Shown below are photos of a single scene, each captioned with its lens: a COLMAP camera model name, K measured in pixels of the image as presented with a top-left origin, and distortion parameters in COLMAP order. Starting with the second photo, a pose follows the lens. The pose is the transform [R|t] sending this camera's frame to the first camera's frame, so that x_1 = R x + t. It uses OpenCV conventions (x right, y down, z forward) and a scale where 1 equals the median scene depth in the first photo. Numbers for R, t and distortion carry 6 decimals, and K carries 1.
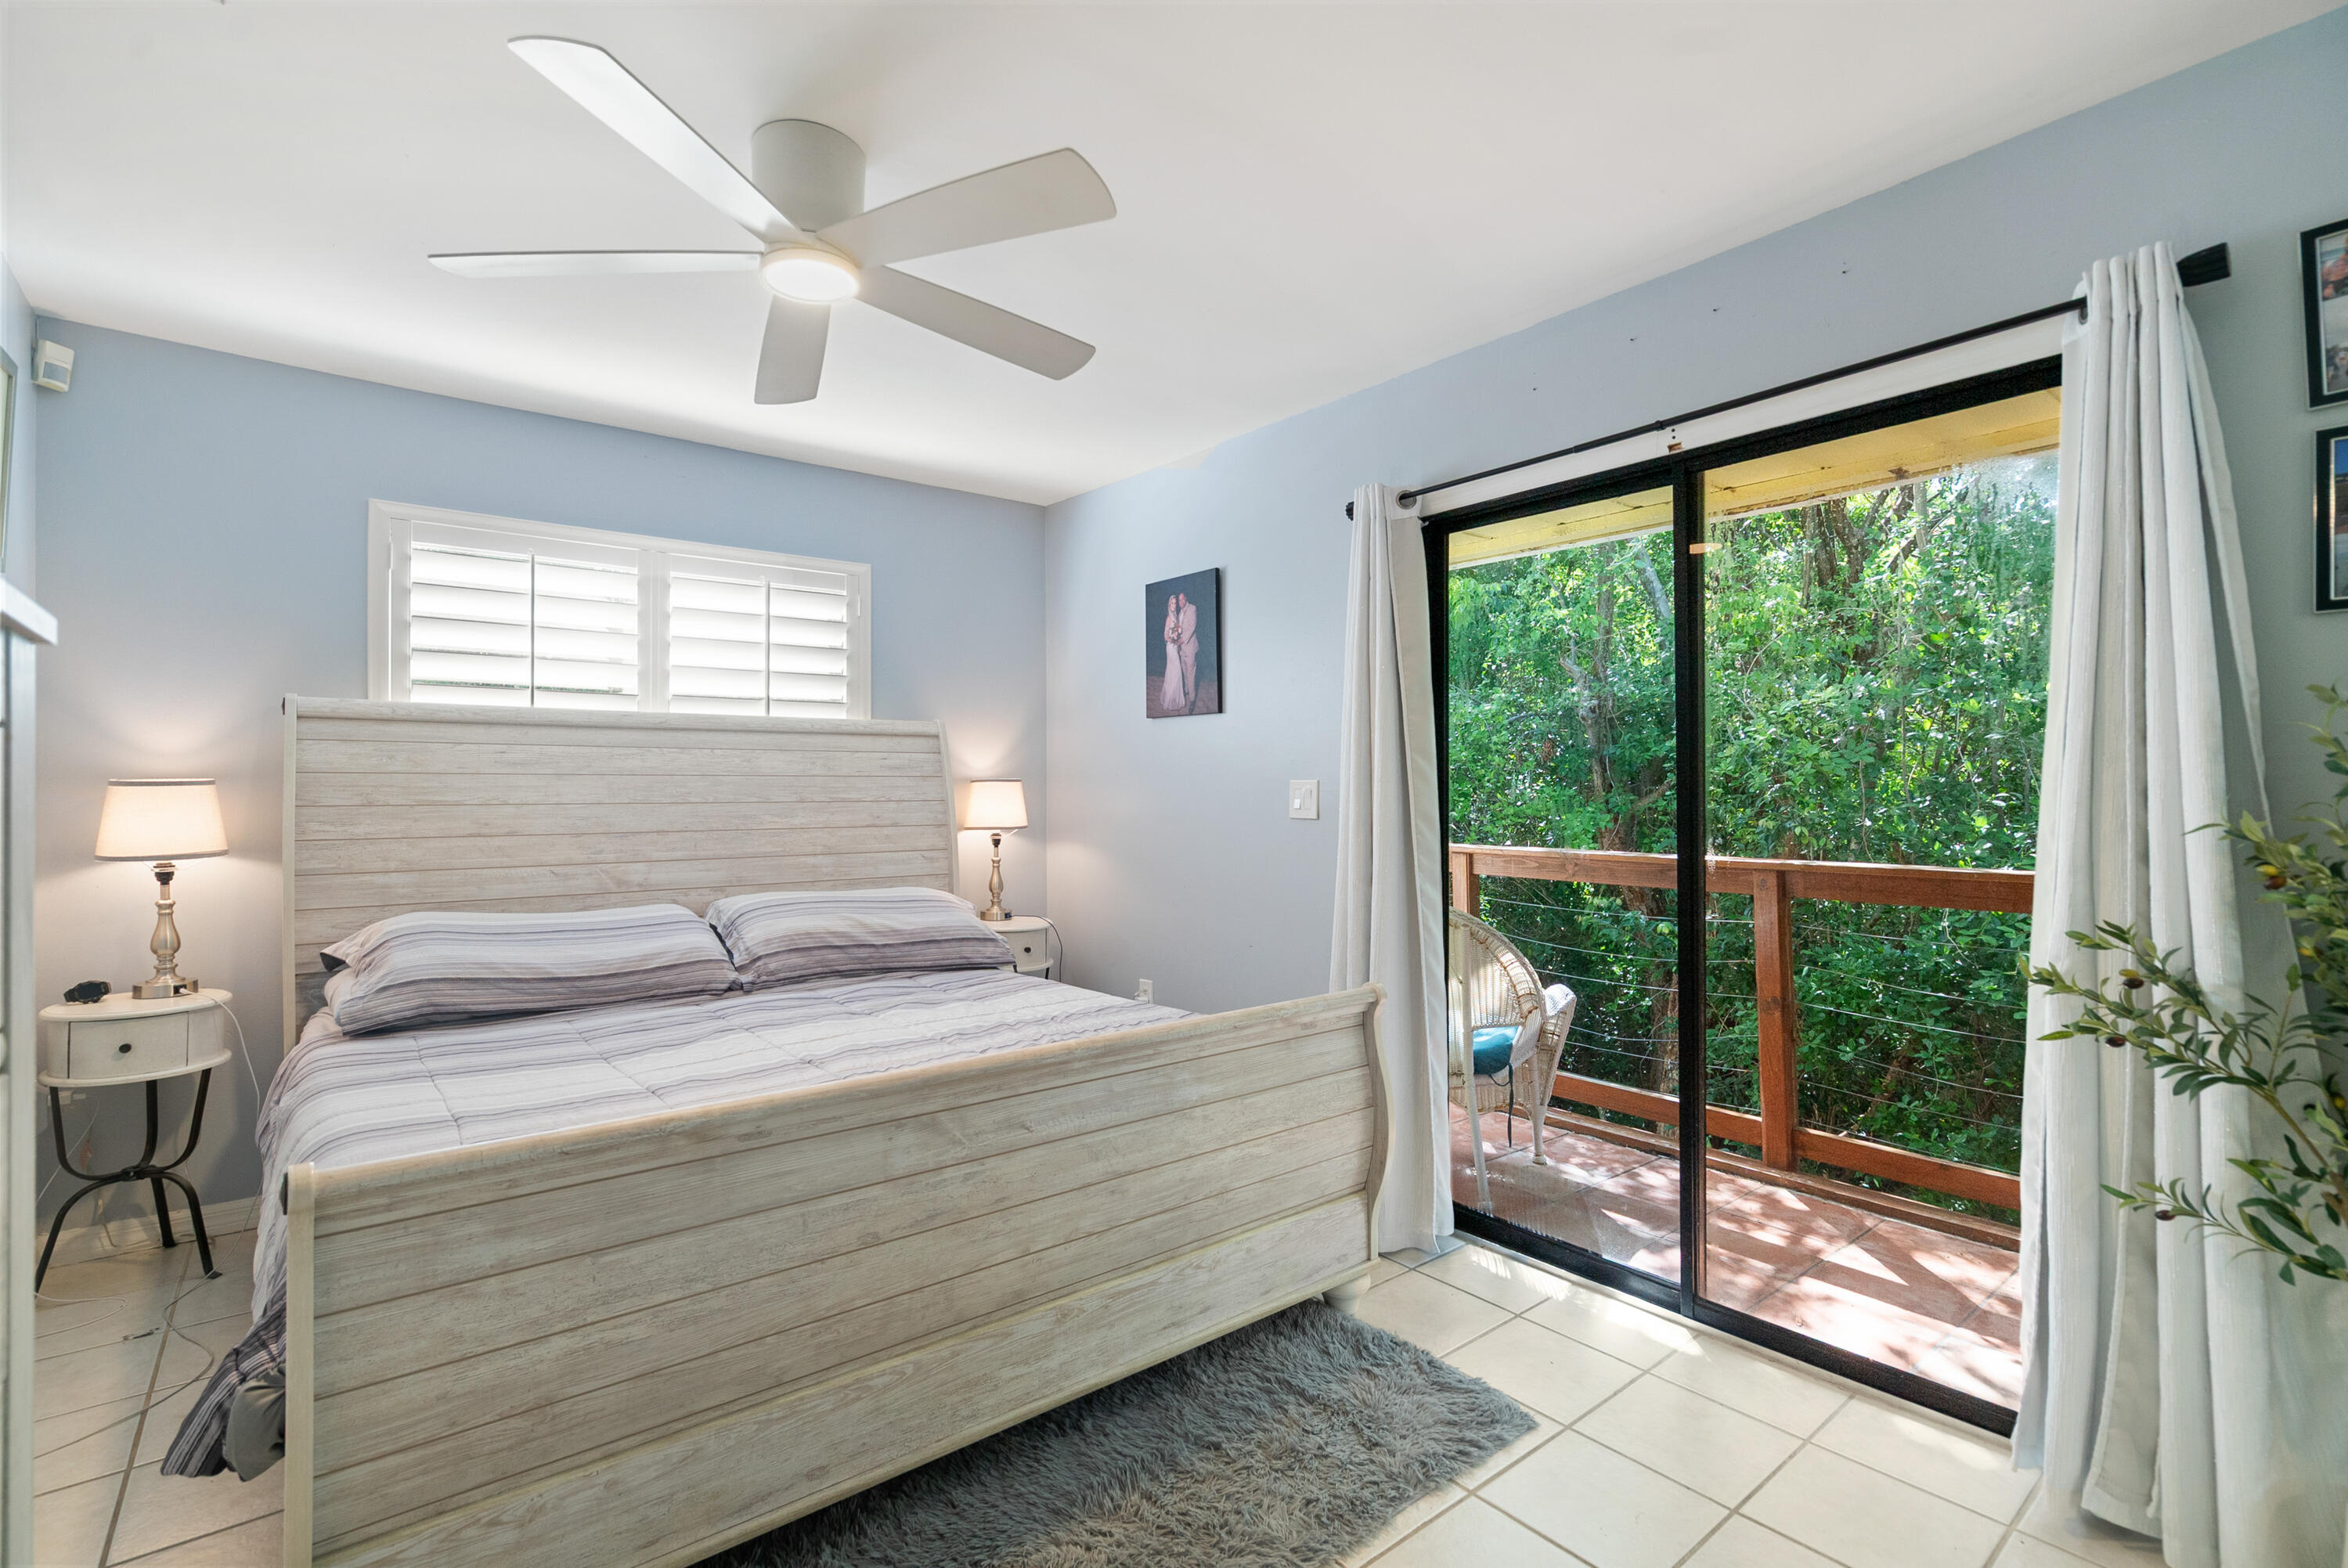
lens RADIAL K [[1077.8, 0, 1163.5], [0, 1077.8, 781.2], [0, 0, 1]] dist [-0.003197, -0.000604]
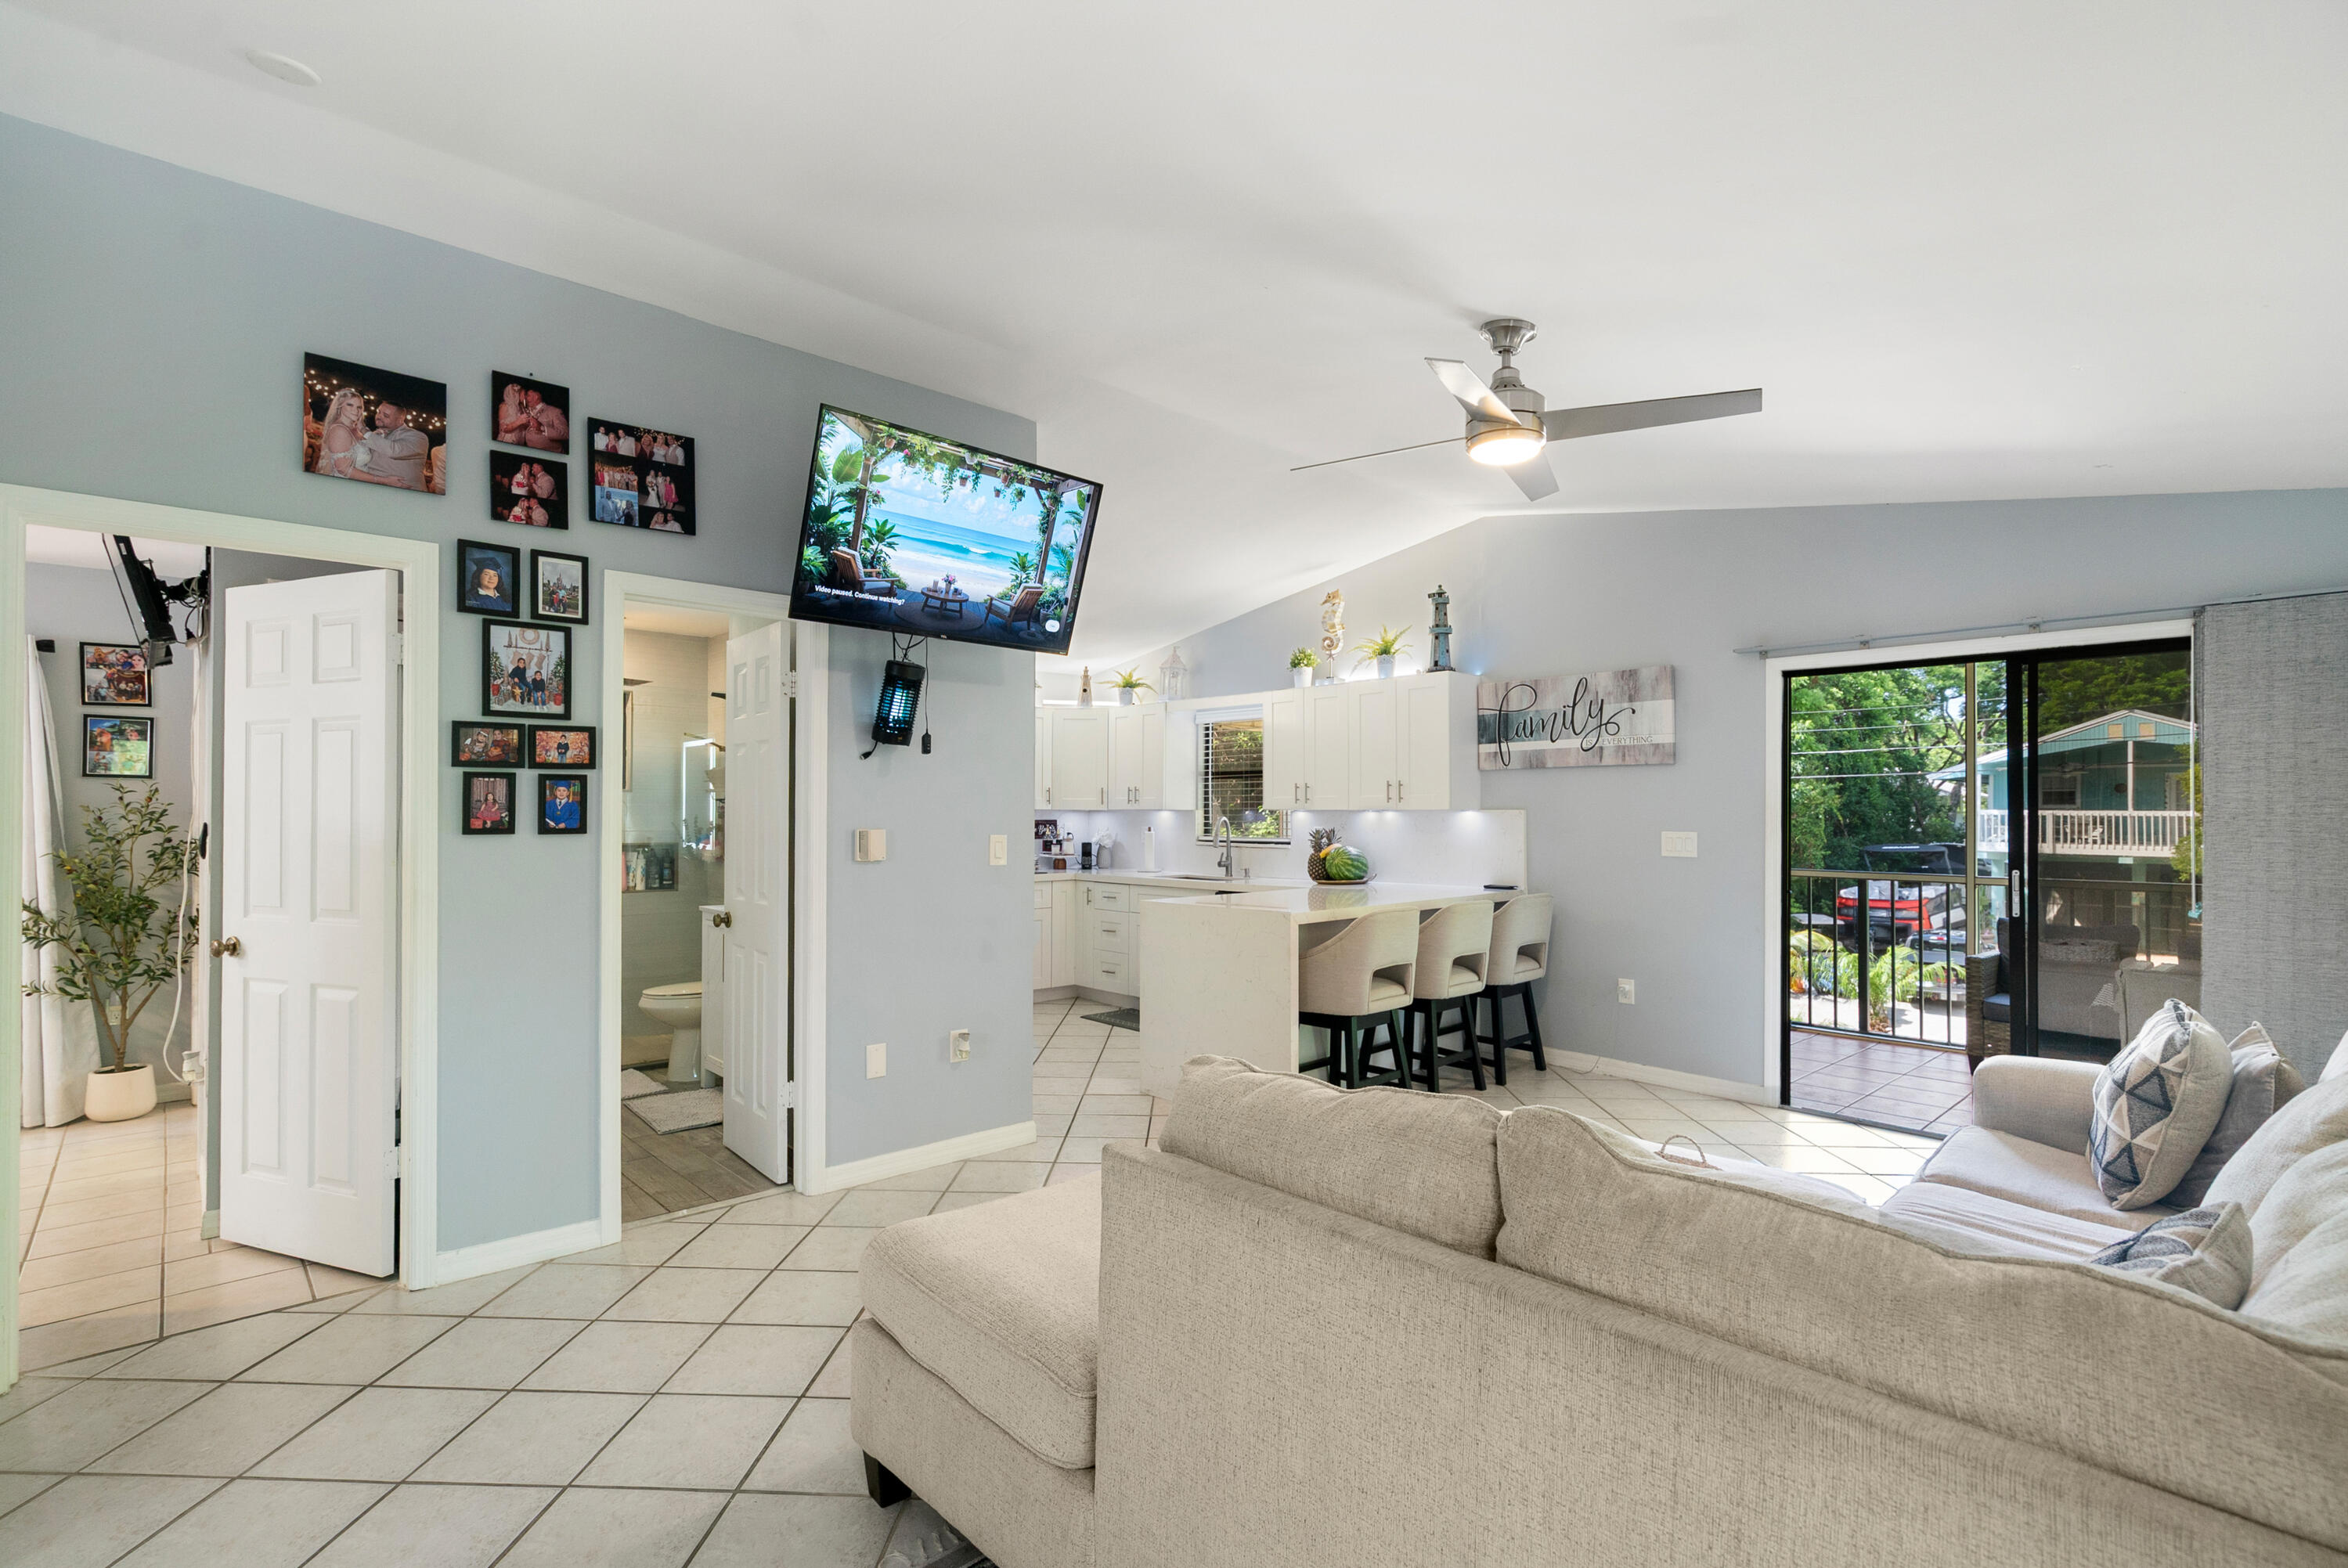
lens RADIAL K [[1077.8, 0, 1162.3], [0, 1077.8, 804.6], [0, 0, 1]] dist [-0.003197, -0.000604]
pose [[-0.078301, 0.009372, 0.996886, -2.090365], [-0.012465, 0.999868, -0.010379, -0.095838], [-0.996852, -0.013239, -0.078174, -1.719531]]
